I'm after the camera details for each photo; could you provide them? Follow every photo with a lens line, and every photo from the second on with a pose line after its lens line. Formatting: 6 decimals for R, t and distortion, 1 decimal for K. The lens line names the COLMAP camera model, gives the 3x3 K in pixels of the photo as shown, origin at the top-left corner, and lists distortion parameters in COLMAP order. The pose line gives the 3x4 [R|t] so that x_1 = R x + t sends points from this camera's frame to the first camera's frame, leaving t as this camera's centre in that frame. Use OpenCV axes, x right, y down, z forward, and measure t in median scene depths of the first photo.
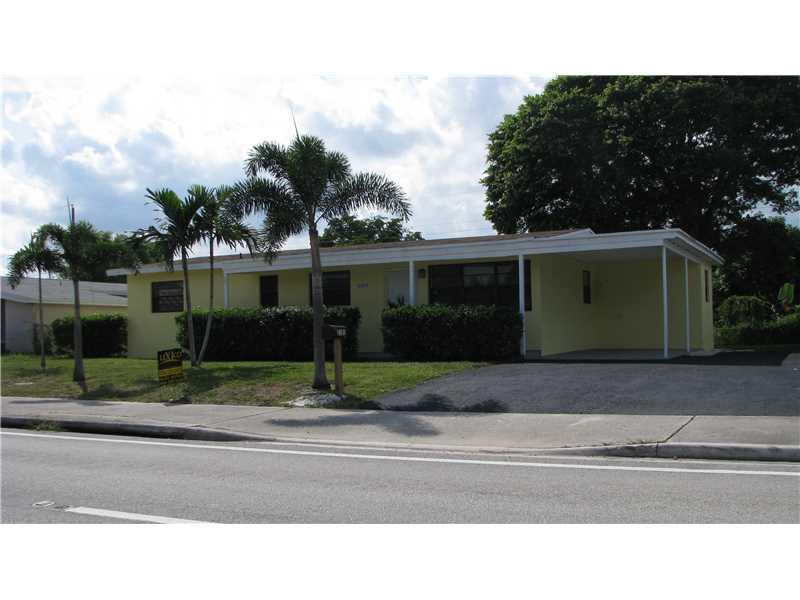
lens RADIAL K [[832.8, 0, 394.6], [0, 832.8, 305.4], [0, 0, 1]] dist [-0.089834, 0.000000]
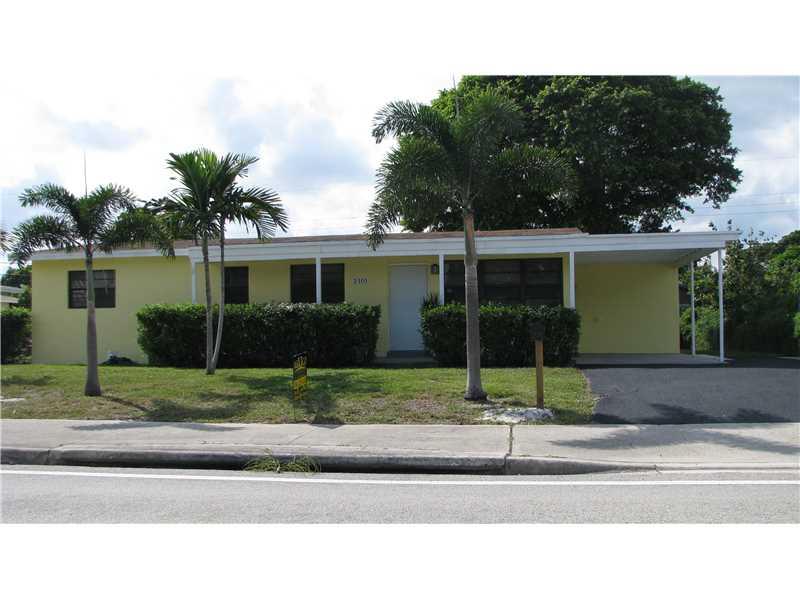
lens RADIAL K [[832.8, 0, 406.8], [0, 832.8, 297.3], [0, 0, 1]] dist [-0.089834, 0.000000]
pose [[0.946110, 0.021234, 0.323147, -0.300121], [-0.015767, 0.999685, -0.019528, 0.010235], [-0.323460, 0.013380, 0.946147, 0.168404]]
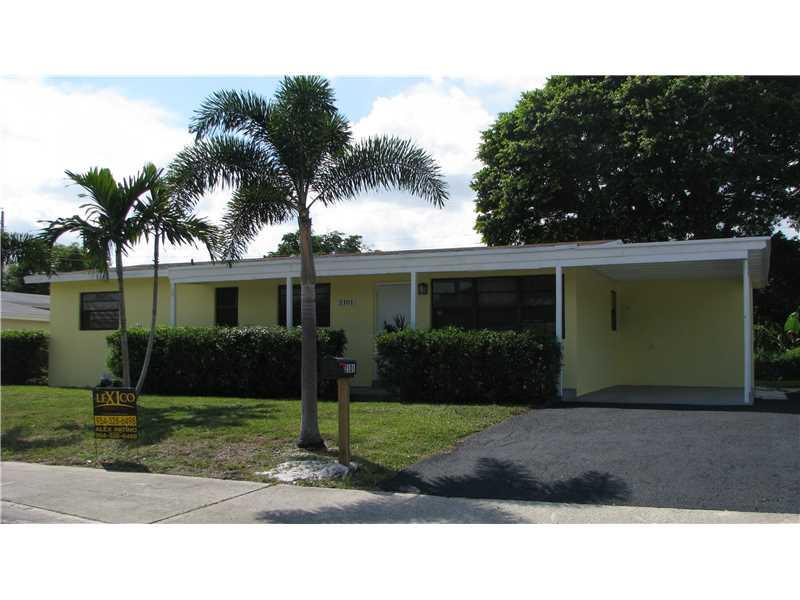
lens RADIAL K [[832.8, 0, 398.5], [0, 832.8, 314.7], [0, 0, 1]] dist [-0.089834, 0.000000]
pose [[0.997353, 0.022759, 0.069052, -0.047009], [-0.021682, 0.999632, -0.016302, 0.000001], [-0.069398, 0.014762, 0.997480, 0.218050]]
